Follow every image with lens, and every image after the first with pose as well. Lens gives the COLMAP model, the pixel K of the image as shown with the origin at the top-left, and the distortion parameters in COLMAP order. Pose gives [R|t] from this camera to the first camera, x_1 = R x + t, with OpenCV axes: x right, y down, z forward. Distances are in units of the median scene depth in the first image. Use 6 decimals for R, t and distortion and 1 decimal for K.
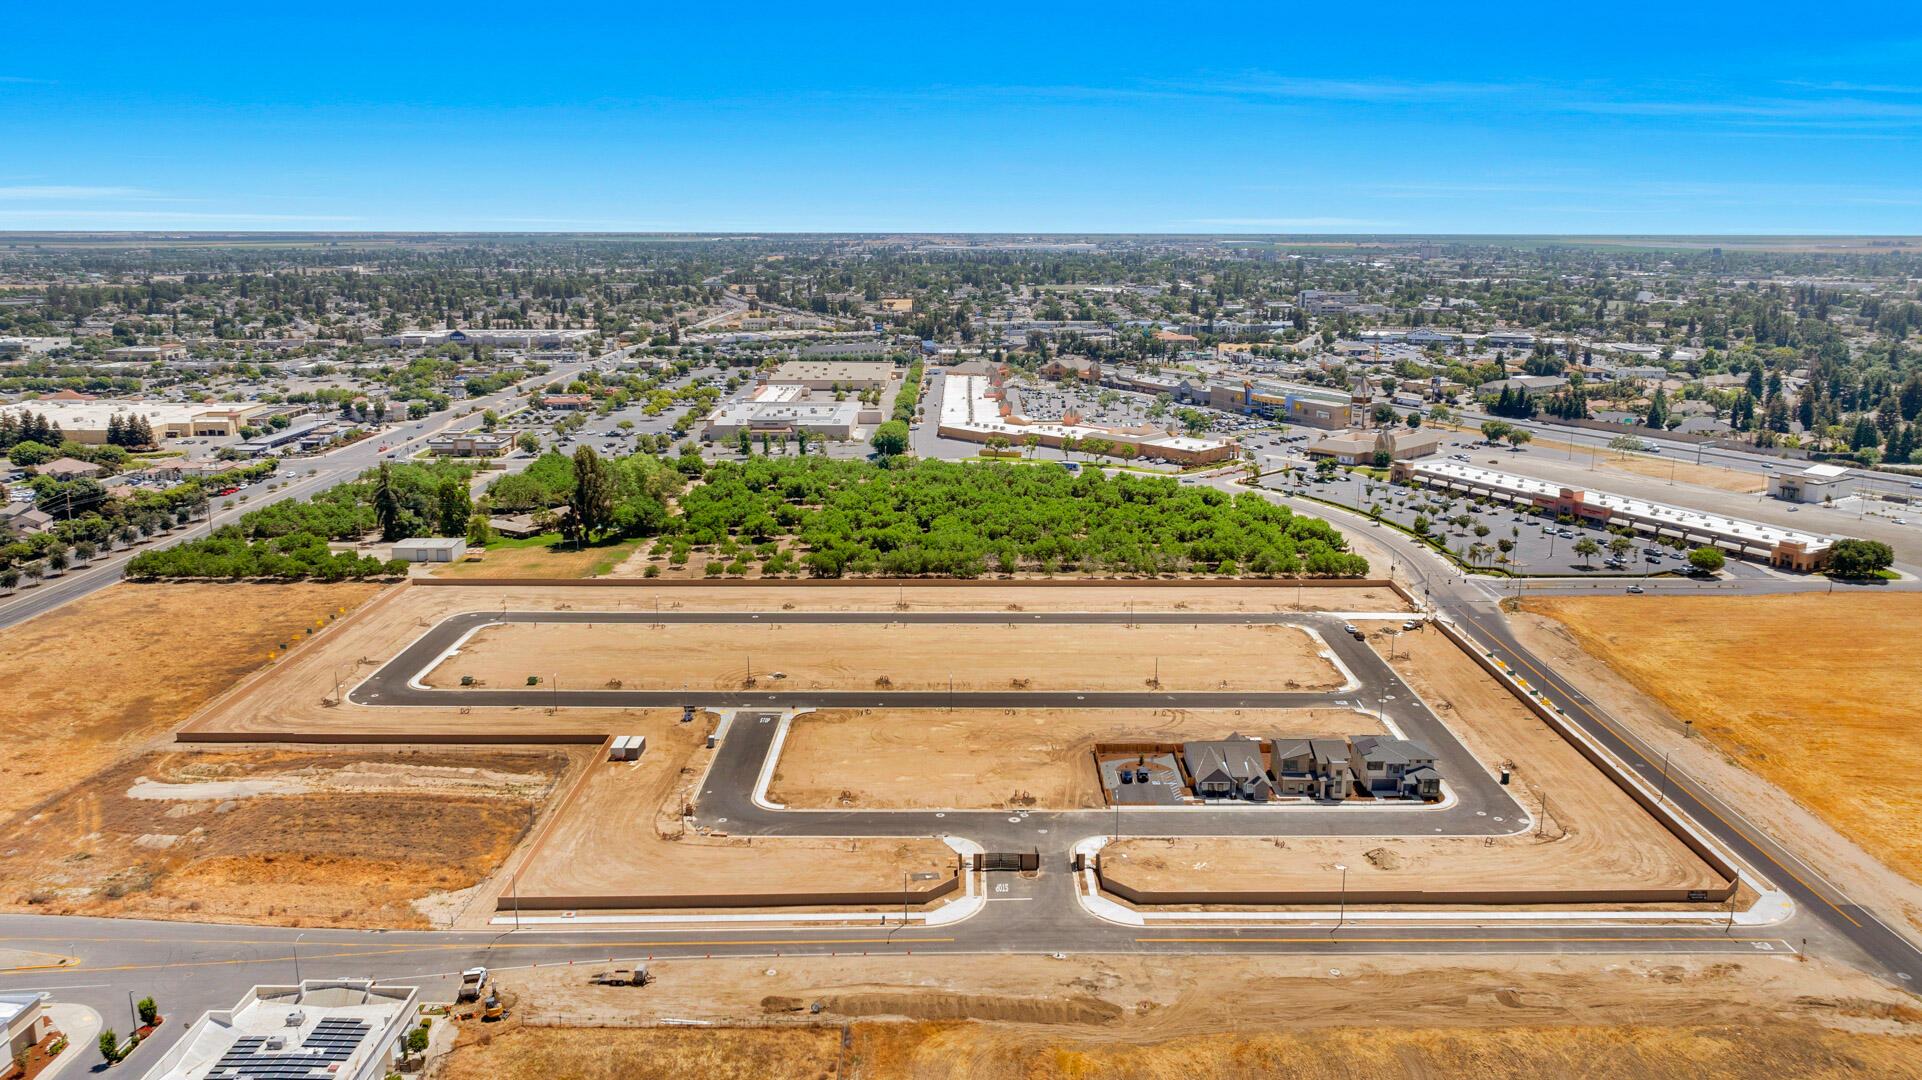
lens RADIAL K [[1346.1, 0, 961.0], [0, 1346.1, 540.0], [0, 0, 1]] dist [-0.017997, -0.000350]
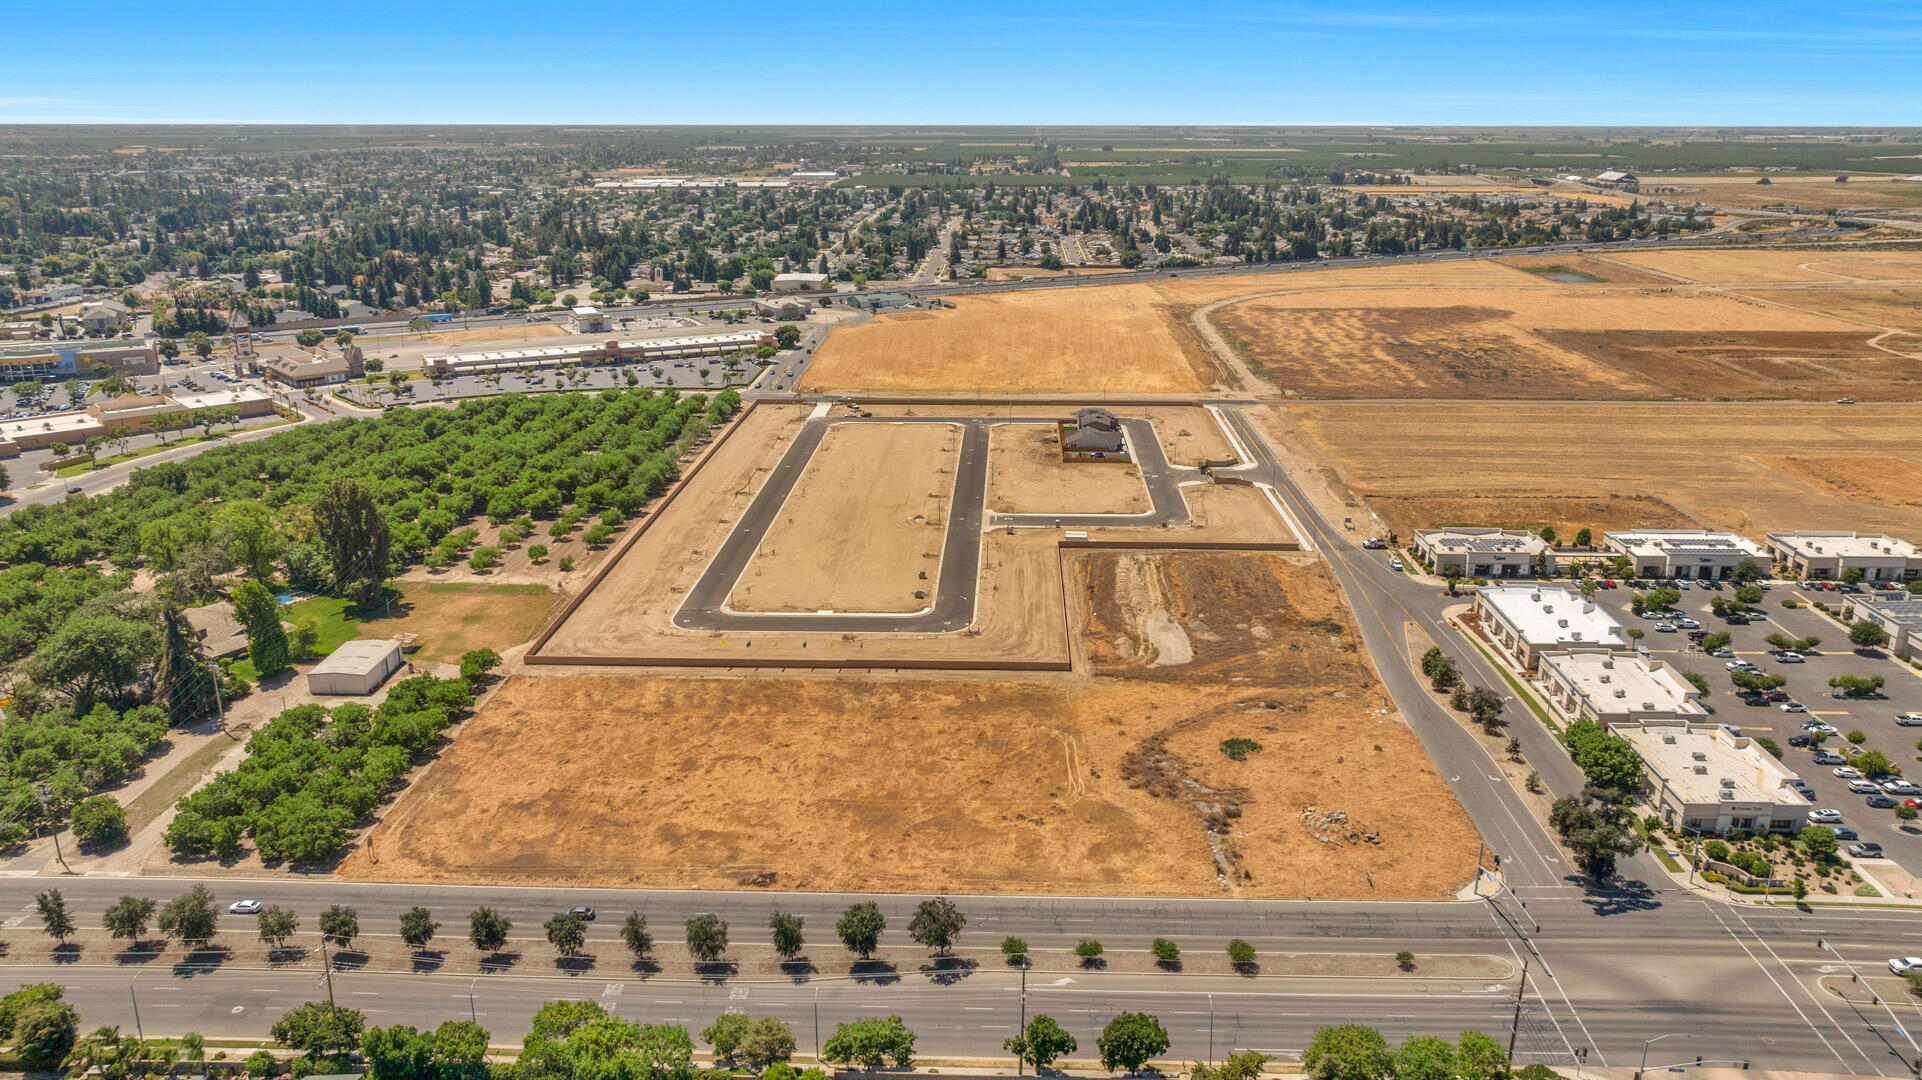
lens RADIAL K [[1346.1, 0, 961.0], [0, 1346.1, 540.0], [0, 0, 1]] dist [-0.017997, -0.000350]
pose [[0.043091, -0.303349, 0.951905, -1.547679], [0.234355, 0.929274, 0.285529, -0.270913], [-0.971196, 0.210780, 0.111135, 0.911152]]
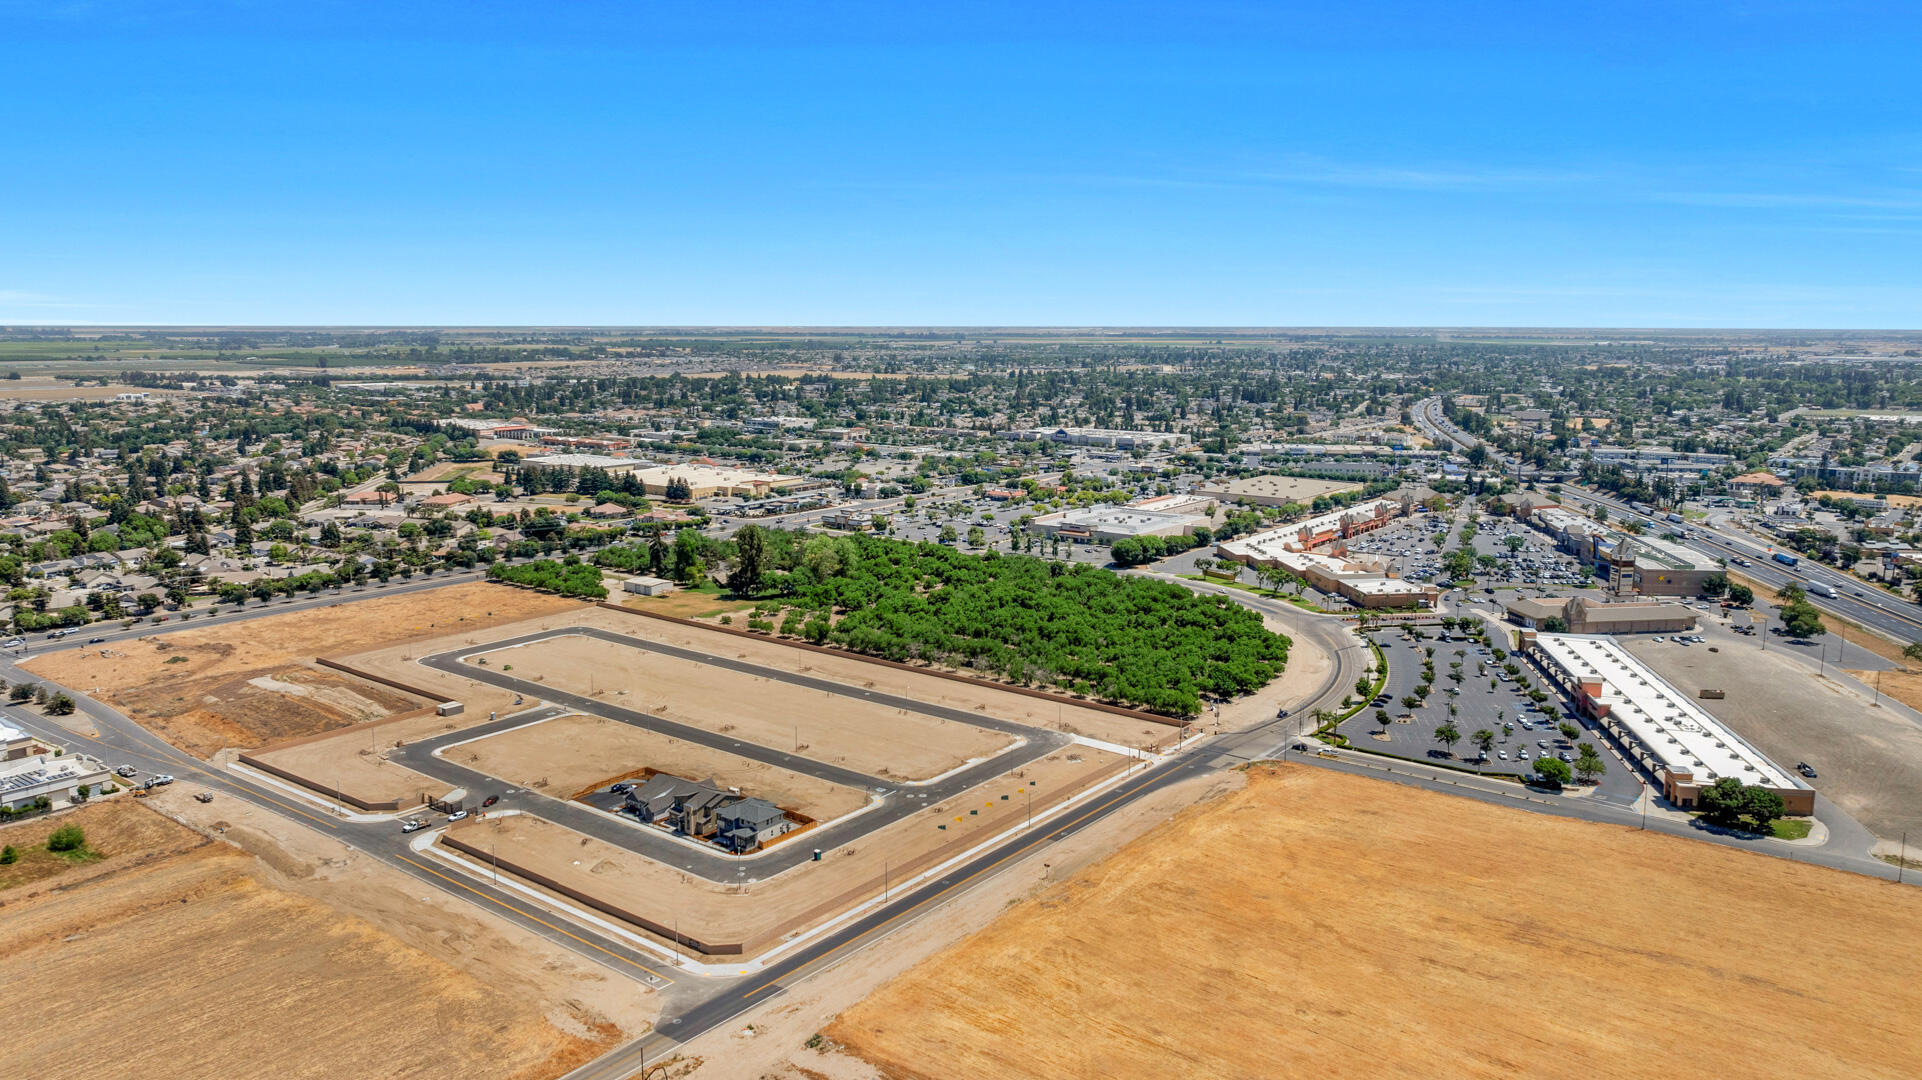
lens RADIAL K [[1346.1, 0, 961.0], [0, 1346.1, 540.0], [0, 0, 1]] dist [-0.017997, -0.000350]
pose [[0.791199, 0.099004, -0.603492, 1.092156], [-0.140709, 0.989804, -0.022096, -0.085108], [0.595152, 0.102399, 0.797063, 0.081416]]
